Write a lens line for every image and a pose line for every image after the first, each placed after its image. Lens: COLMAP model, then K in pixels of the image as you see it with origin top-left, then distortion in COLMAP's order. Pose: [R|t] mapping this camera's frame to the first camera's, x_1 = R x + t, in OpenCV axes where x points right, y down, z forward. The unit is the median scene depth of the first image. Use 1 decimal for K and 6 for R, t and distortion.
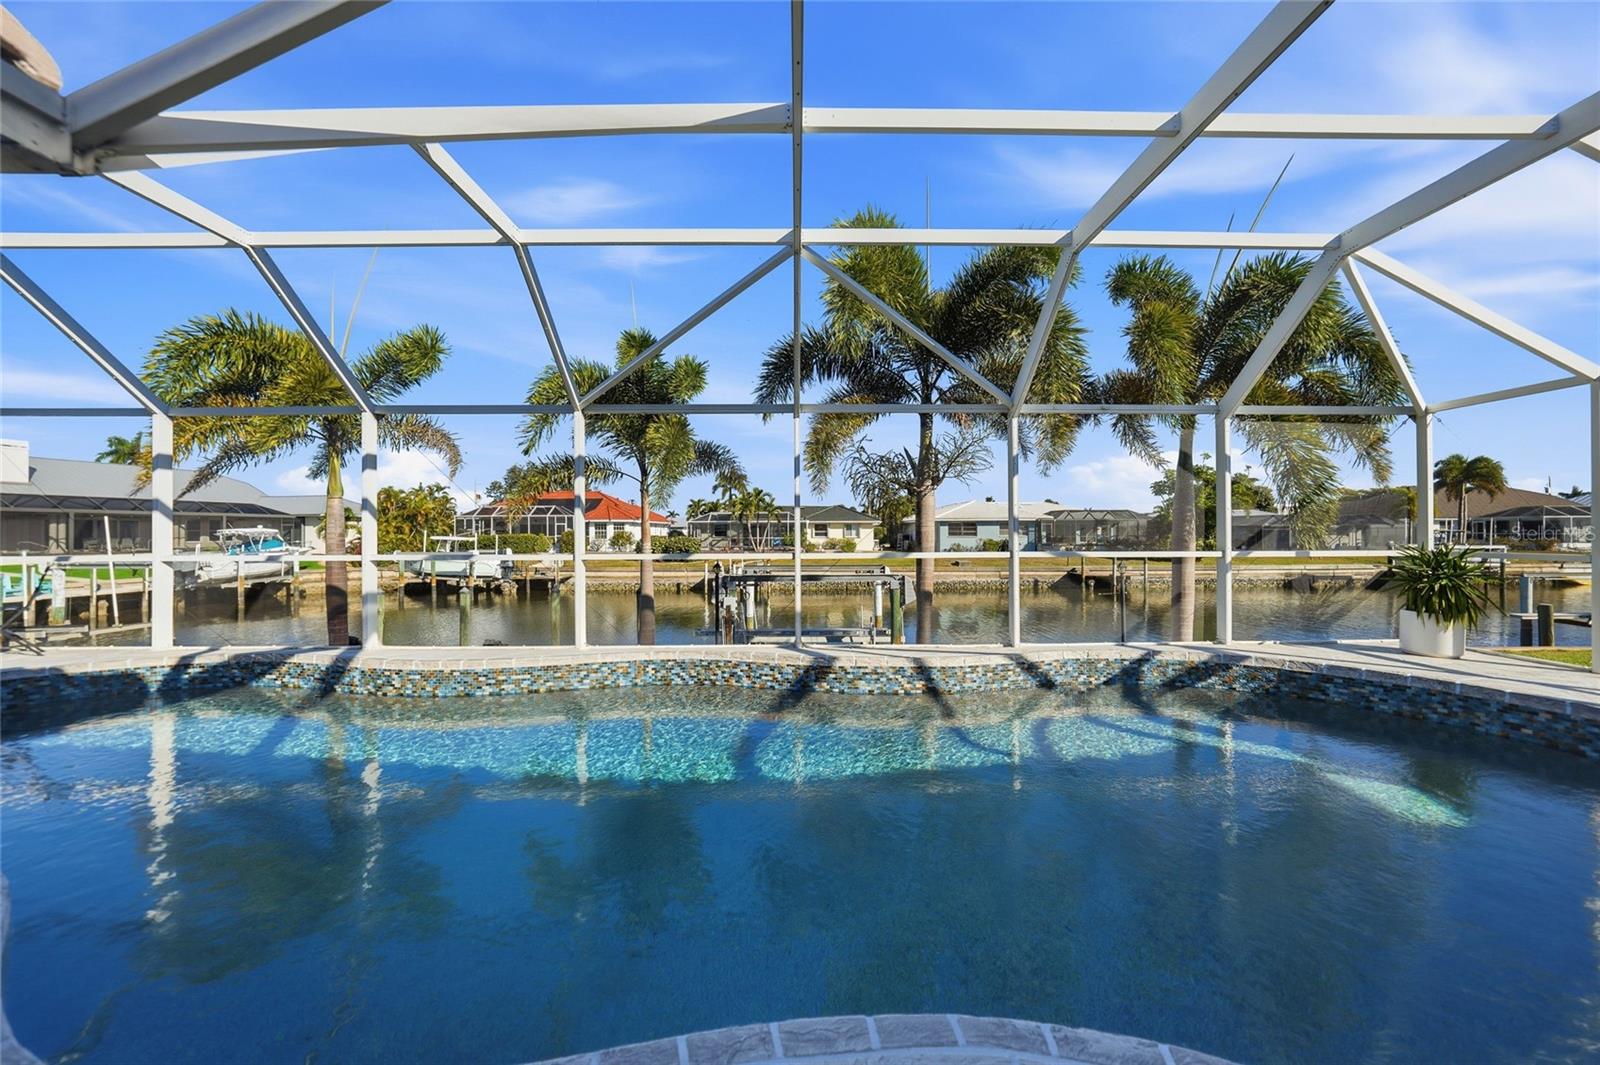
lens RADIAL K [[560.2, 0, 803.0], [0, 560.2, 528.3], [0, 0, 1]] dist [-0.025398, 0.005975]
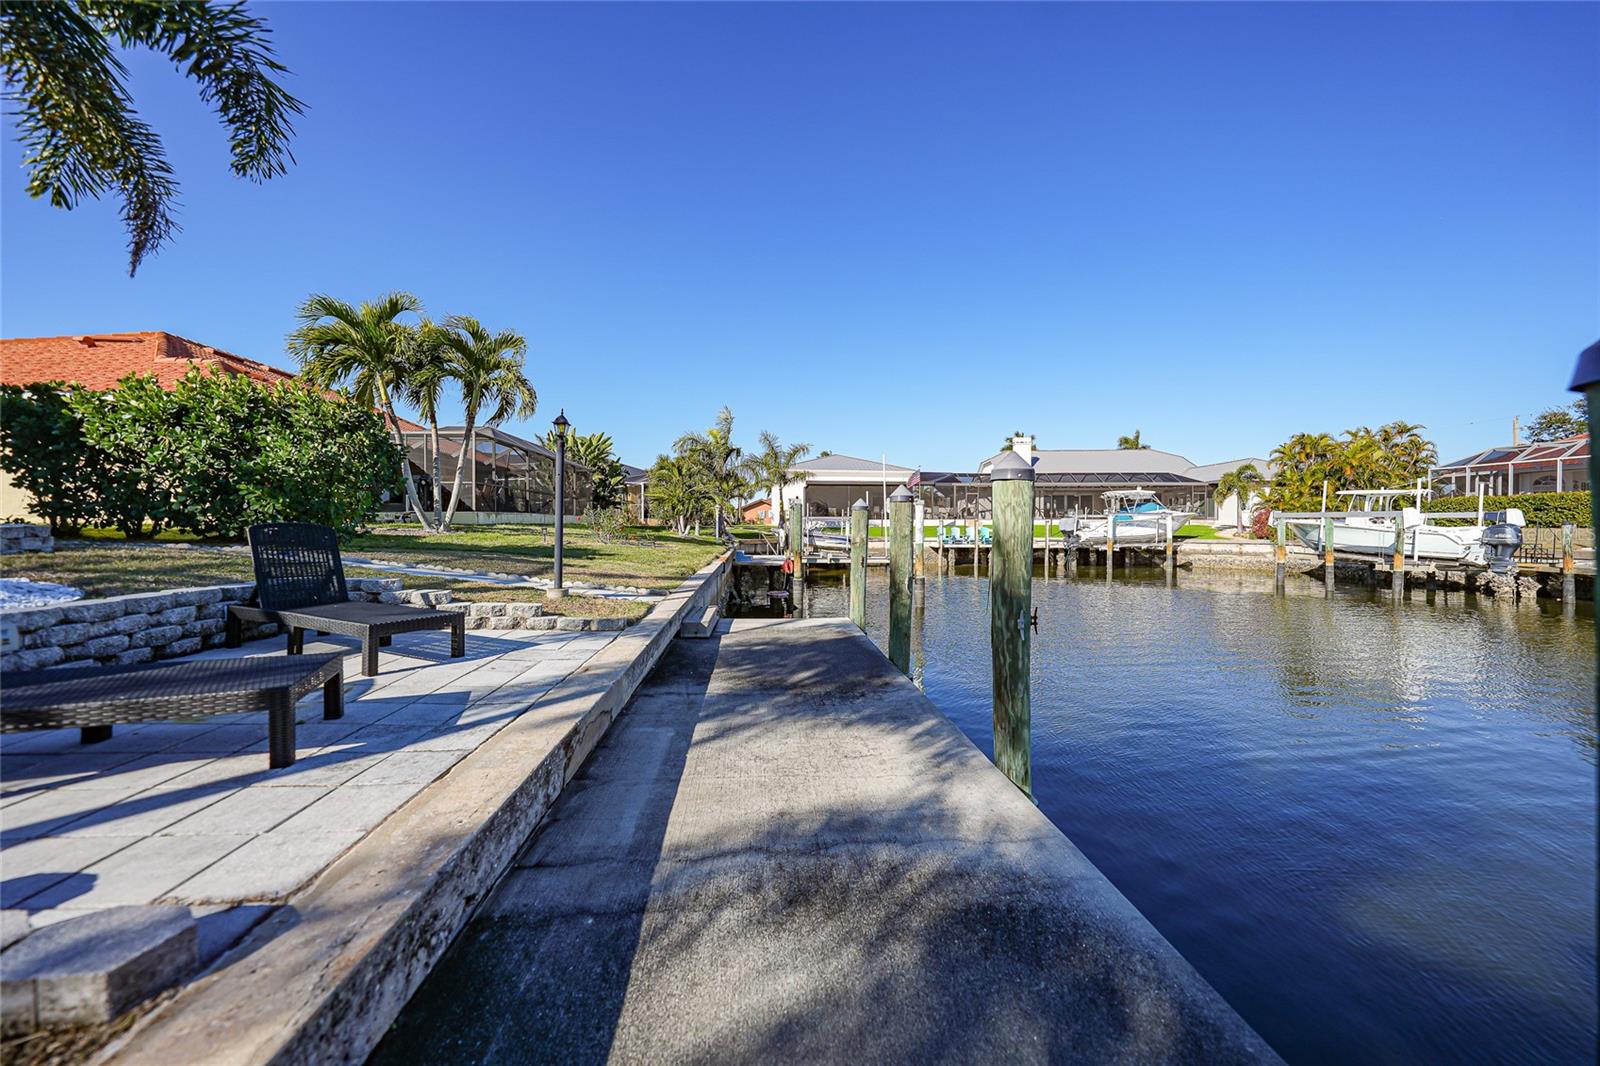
lens RADIAL K [[560.2, 0, 803.0], [0, 560.2, 528.8], [0, 0, 1]] dist [-0.025398, 0.005975]
pose [[0.084485, 0.014328, -0.996322, -0.436619], [0.006725, 0.999866, 0.014949, 0.210838], [0.996402, -0.007963, 0.084377, 1.564592]]
